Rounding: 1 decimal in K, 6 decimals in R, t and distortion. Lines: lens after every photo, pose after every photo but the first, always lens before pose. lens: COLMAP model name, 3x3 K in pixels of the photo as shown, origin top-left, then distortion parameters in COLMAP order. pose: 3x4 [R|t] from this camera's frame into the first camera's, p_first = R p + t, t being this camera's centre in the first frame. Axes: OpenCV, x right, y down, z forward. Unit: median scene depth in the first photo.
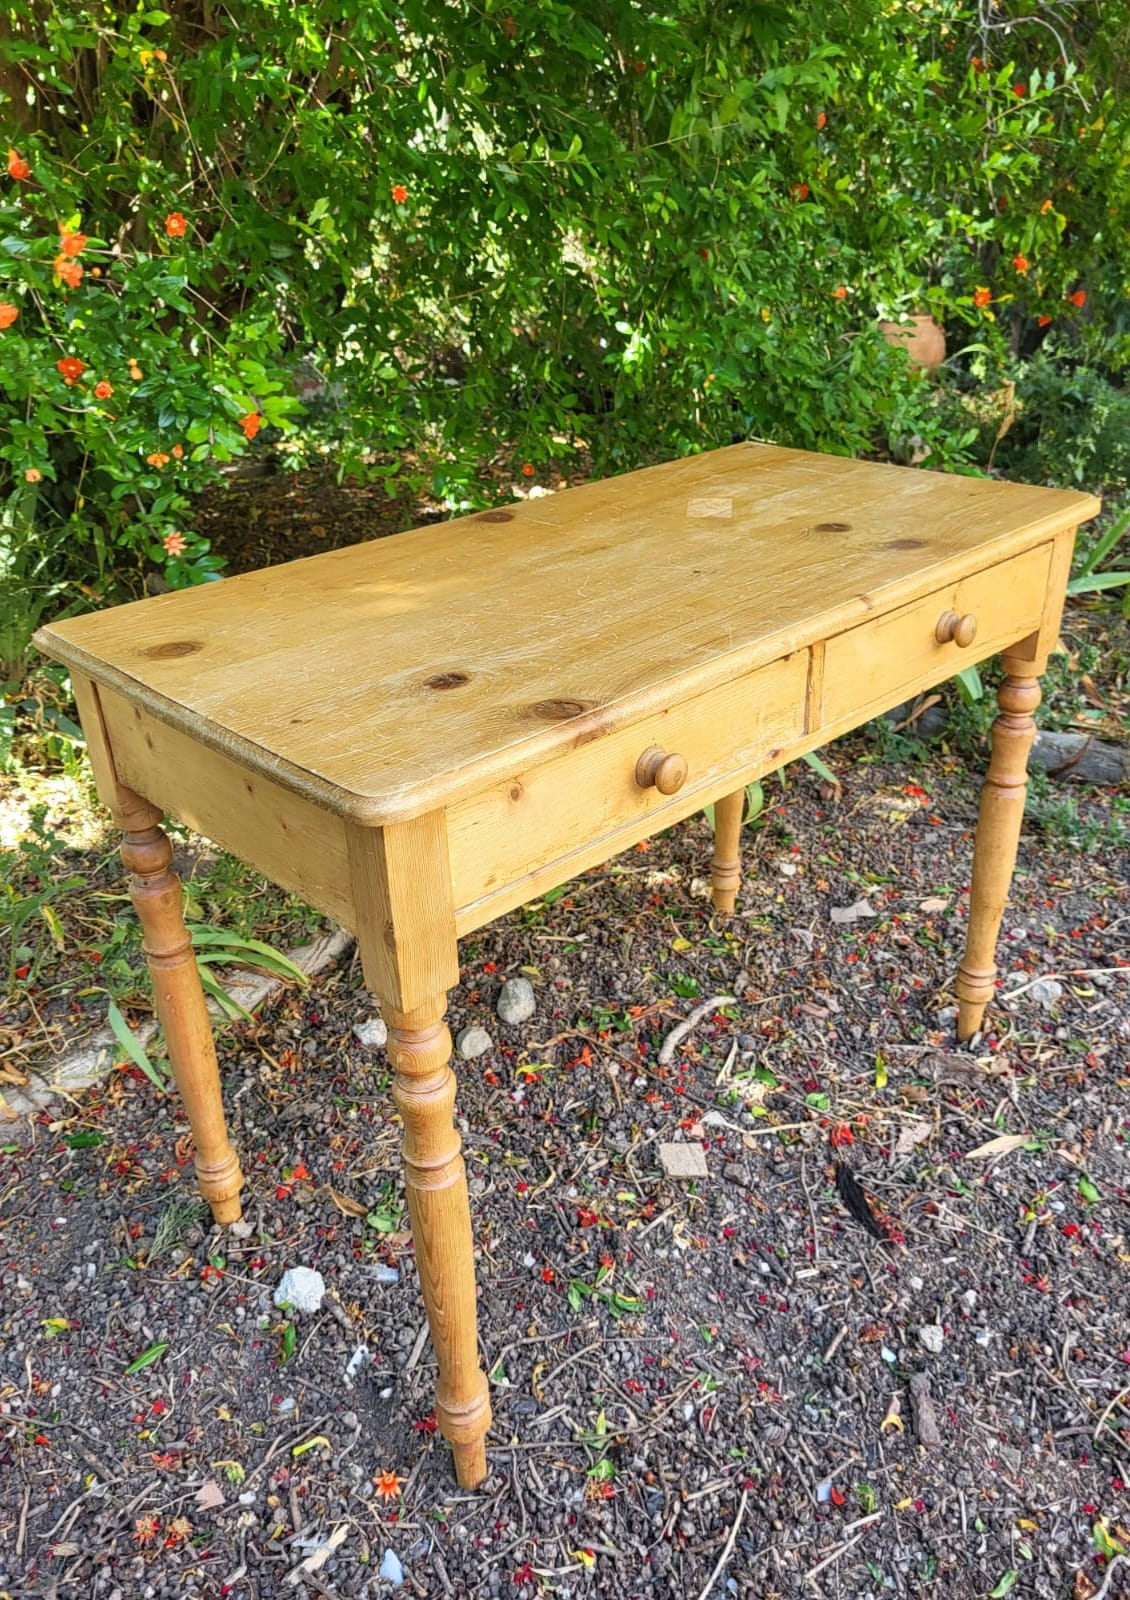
lens RADIAL K [[1235.6, 0, 568.5], [0, 1235.6, 794.9], [0, 0, 1]] dist [0.035402, -0.029785]
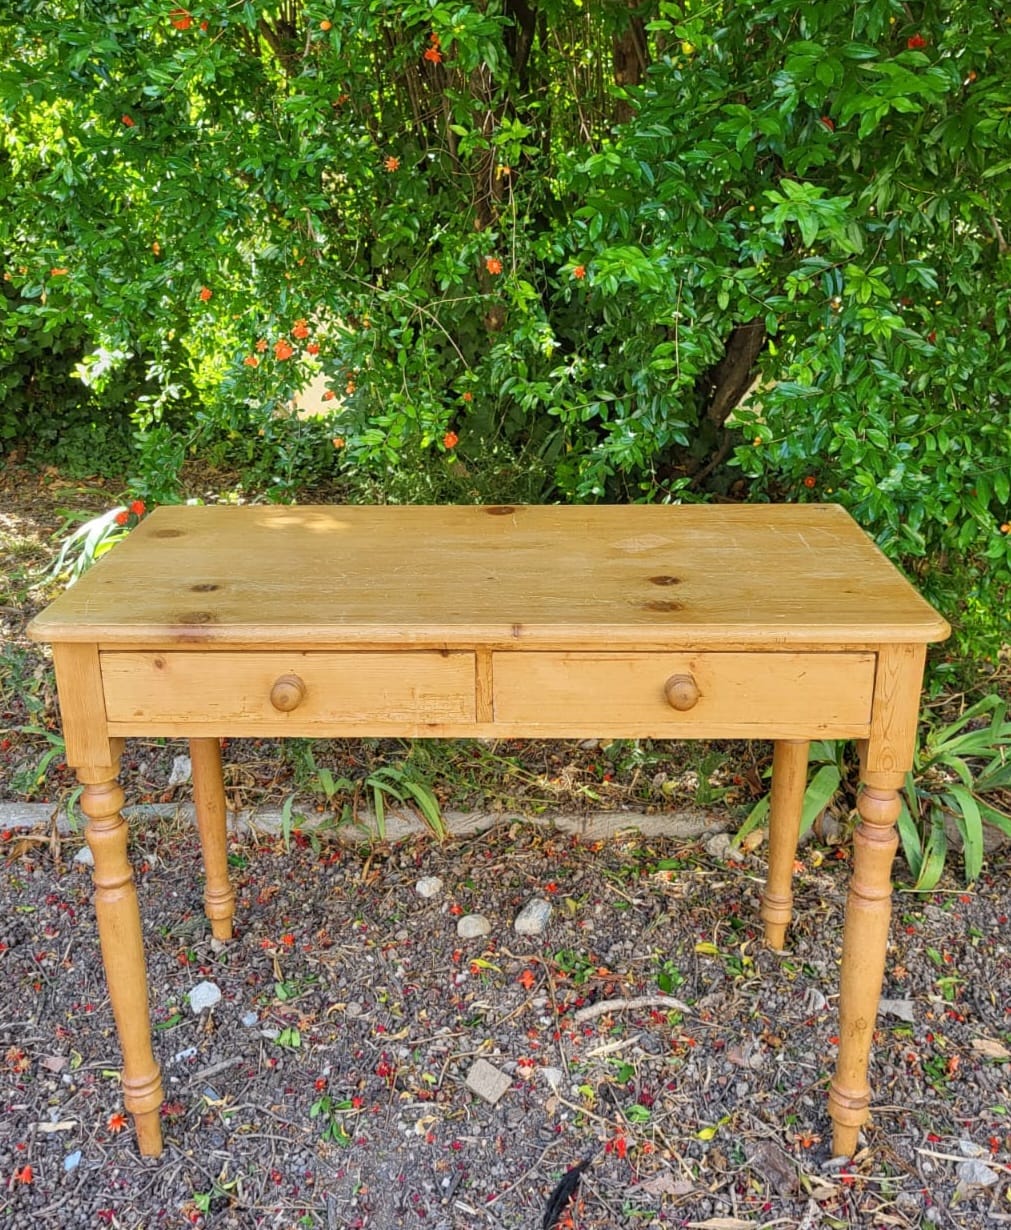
lens RADIAL K [[1242.0, 0, 489.0], [0, 1242.0, 567.3], [0, 0, 1]] dist [0.020584, 0.000000]
pose [[0.694612, 0.246465, -0.675847, 0.815776], [-0.338307, 0.941025, -0.004531, -0.157163], [0.634872, 0.231791, 0.737028, 0.052546]]
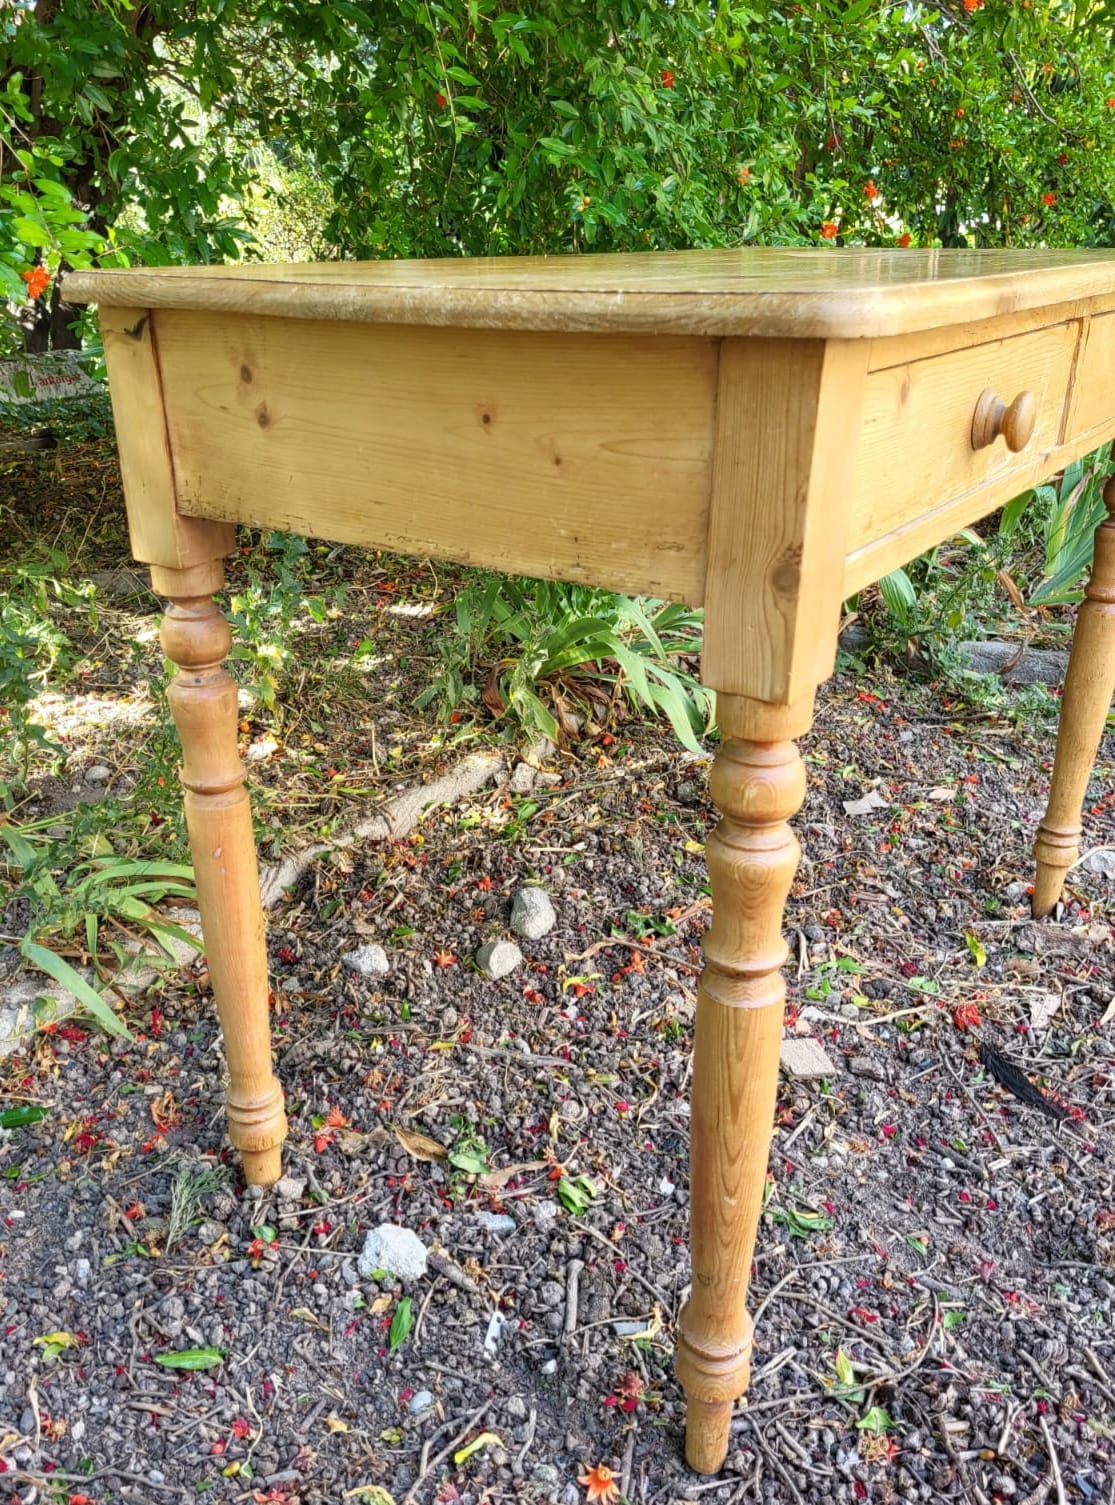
lens RADIAL K [[1224.0, 0, 516.2], [0, 1224.0, 786.8], [0, 0, 1]] dist [0.048207, -0.040200]
pose [[0.982480, -0.051977, 0.178973, -0.252466], [0.061395, 0.996983, -0.047485, 0.154294], [-0.175965, 0.057641, 0.982707, 0.237478]]
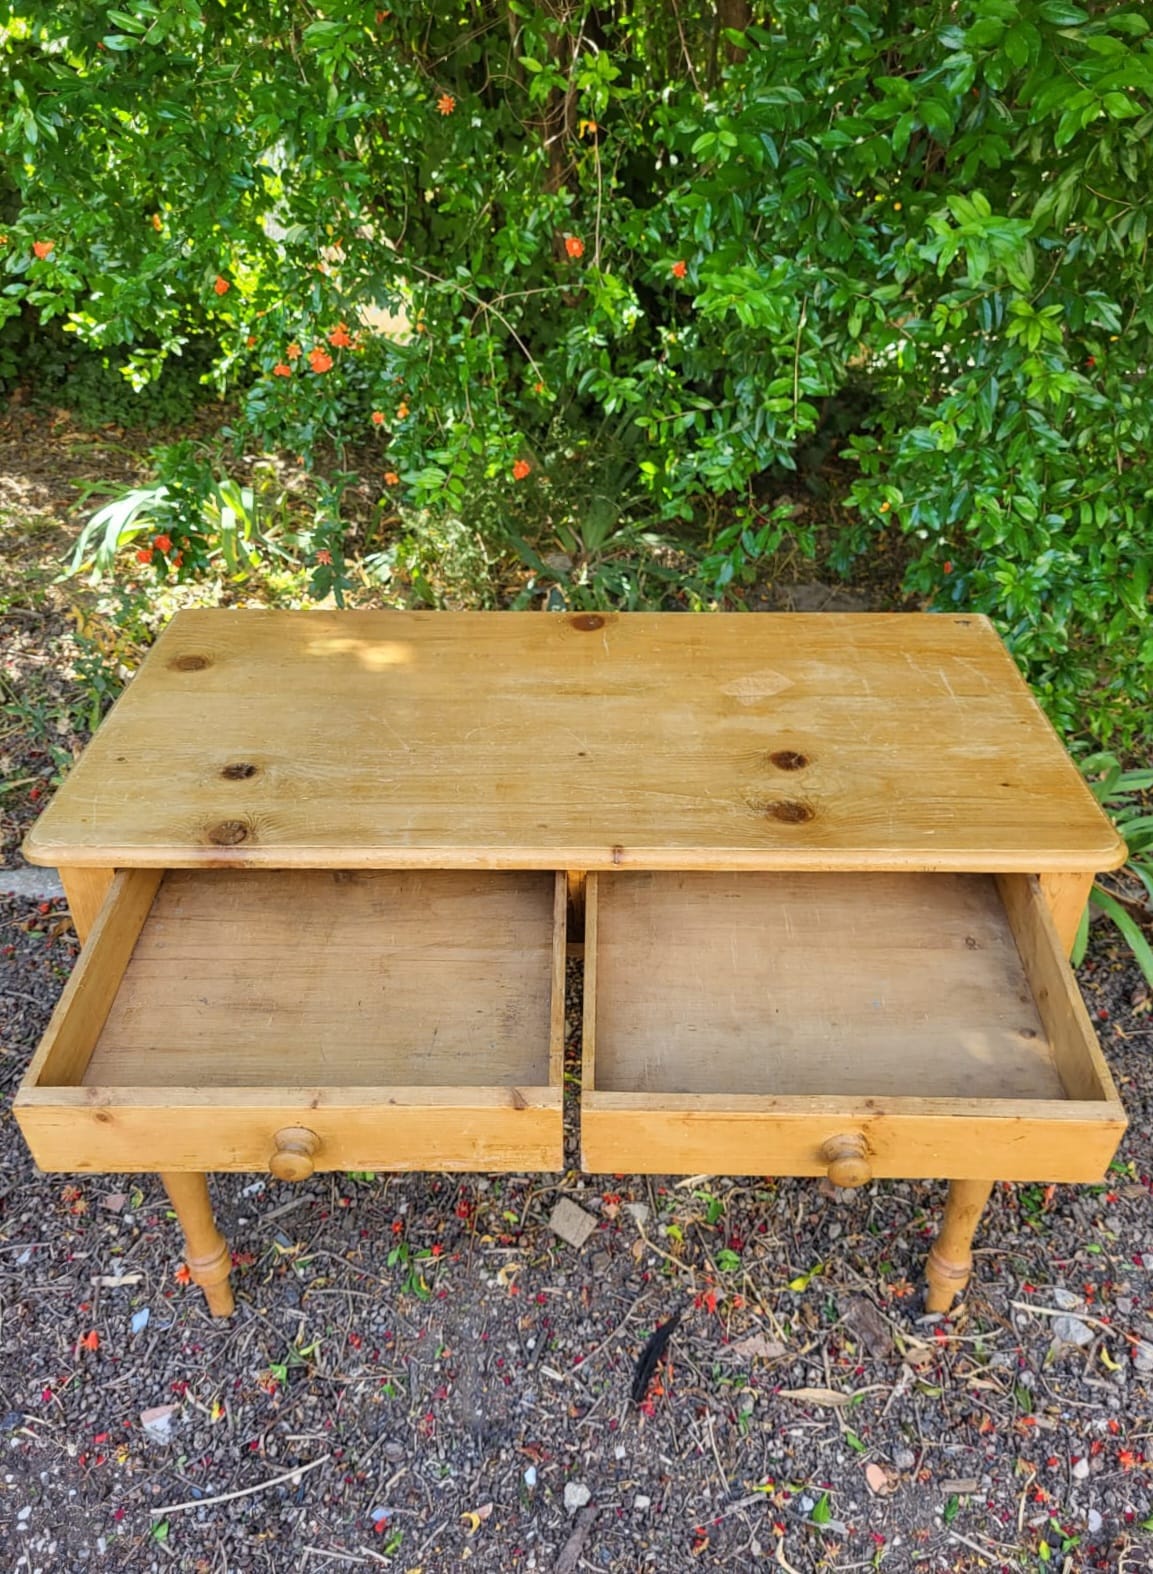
lens RADIAL K [[1250.3, 0, 594.8], [0, 1250.3, 777.8], [0, 0, 1]] dist [0.015900, 0.001934]
pose [[0.716726, 0.411807, -0.562778, 0.616978], [-0.345458, 0.910705, 0.226440, -0.348299], [0.605775, 0.032121, 0.794988, 0.131360]]
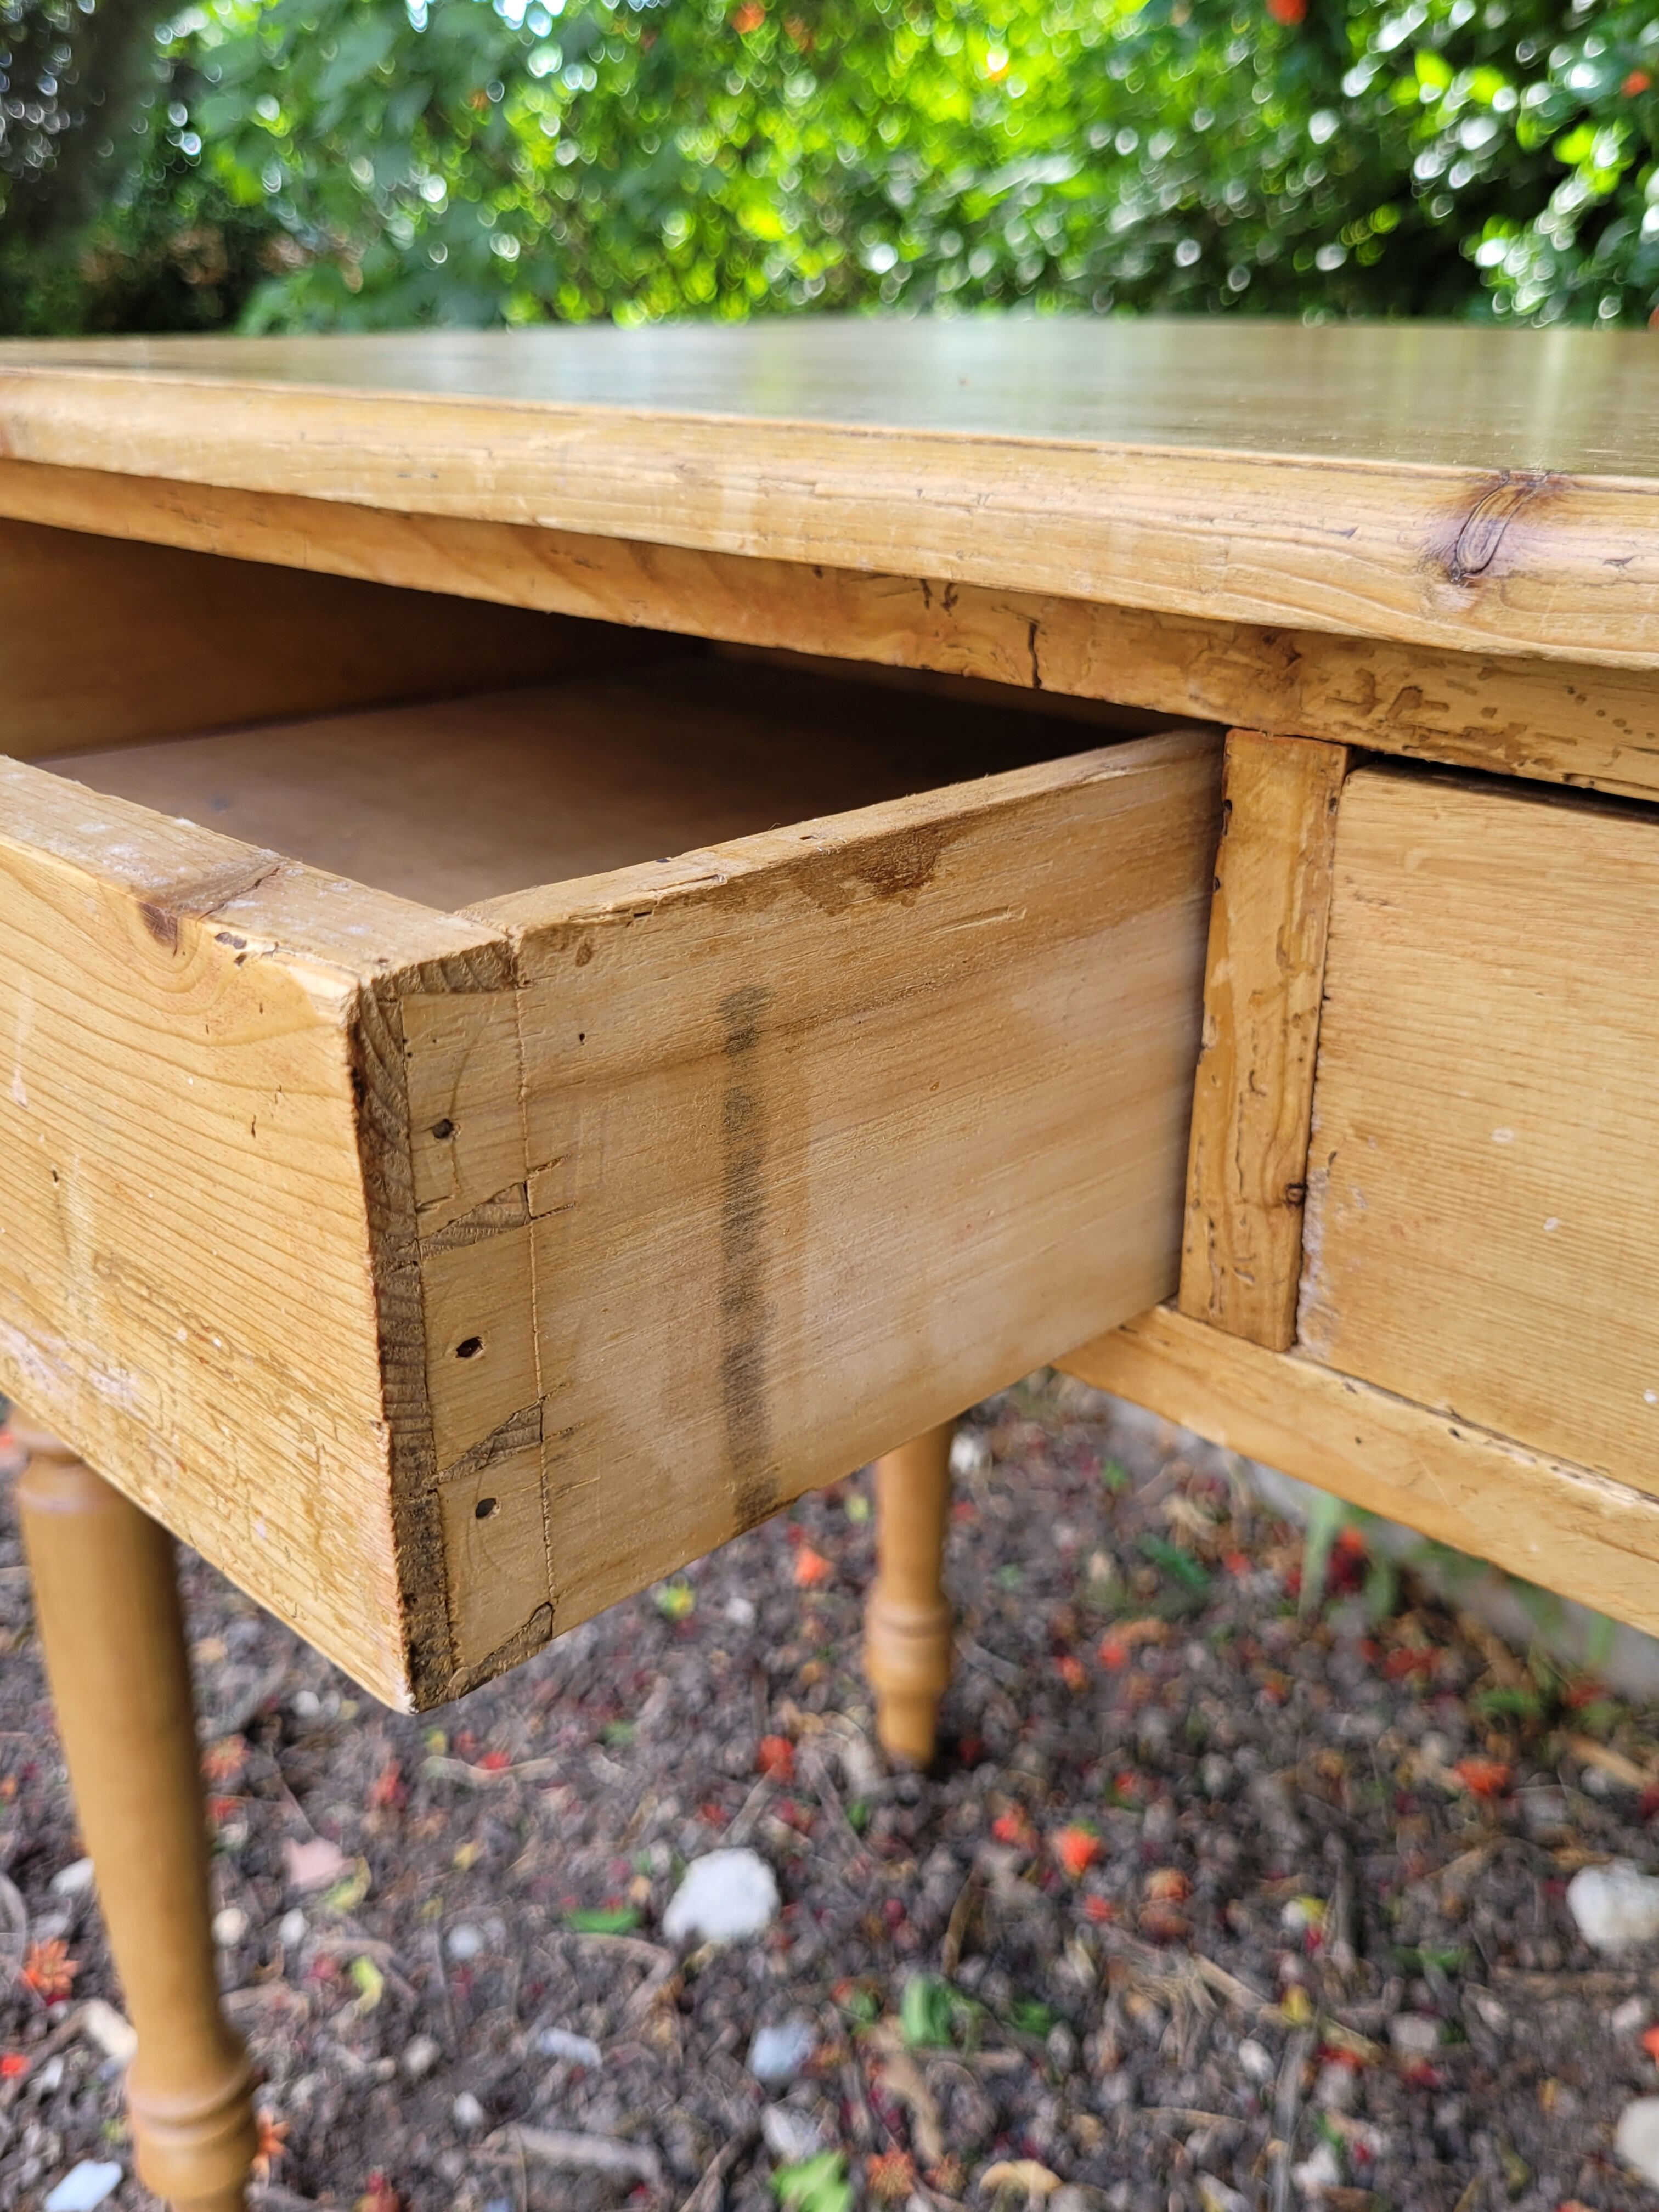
lens RADIAL K [[2044.3, 0, 826.3], [0, 2044.3, 1081.4], [0, 0, 1]] dist [0.004302, 0.000000]
pose [[0.033226, 0.394877, -0.918133, 0.348117], [-0.458979, 0.822072, 0.336953, -0.116511], [0.887826, 0.410208, 0.208554, 0.729374]]
